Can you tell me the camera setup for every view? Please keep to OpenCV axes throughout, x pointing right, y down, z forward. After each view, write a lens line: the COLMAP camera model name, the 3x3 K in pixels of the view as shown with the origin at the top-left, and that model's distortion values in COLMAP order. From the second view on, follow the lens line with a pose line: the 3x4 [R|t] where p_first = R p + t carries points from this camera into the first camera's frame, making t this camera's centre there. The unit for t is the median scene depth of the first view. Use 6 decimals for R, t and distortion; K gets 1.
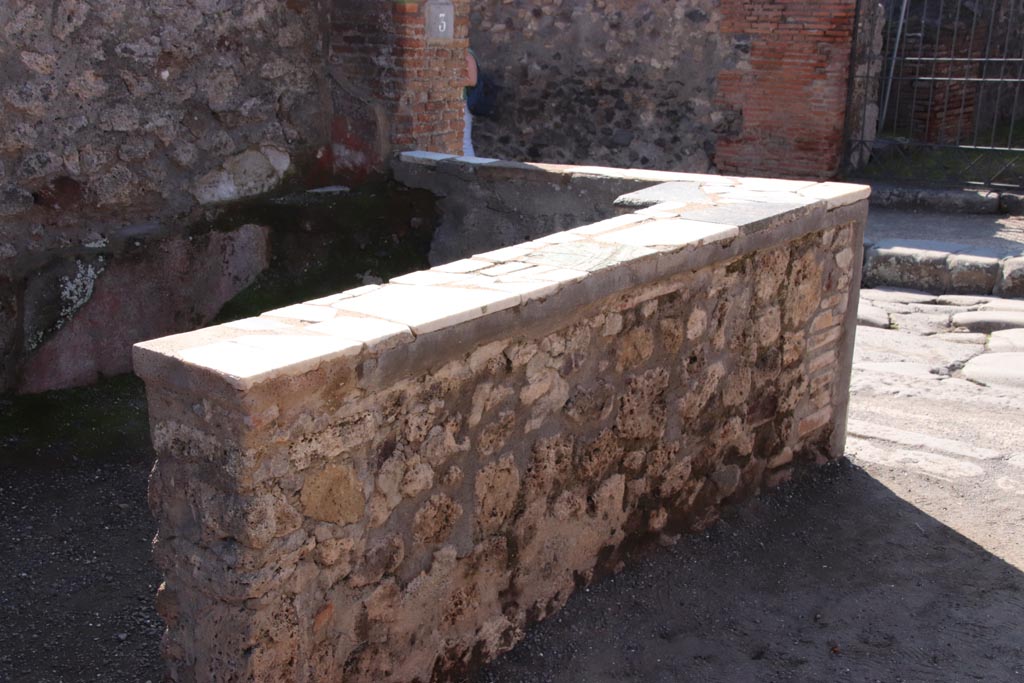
lens RADIAL K [[1285.2, 0, 510.5], [0, 1285.2, 339.9], [0, 0, 1]] dist [0.150627, 0.000000]
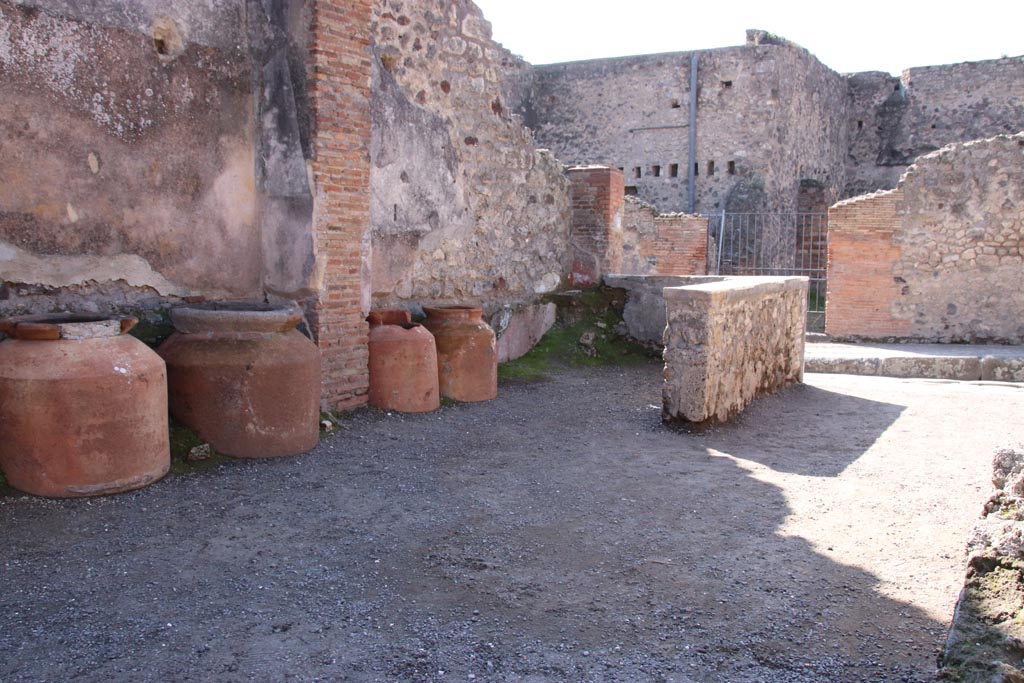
lens RADIAL K [[870.0, 0, 513.3], [0, 870.0, 343.1], [0, 0, 1]] dist [-0.016804, -0.001692]
pose [[0.989872, -0.014094, 0.141260, -0.512273], [0.038113, 0.984913, -0.168803, 0.260711], [-0.136750, 0.172478, 0.975475, -0.562993]]
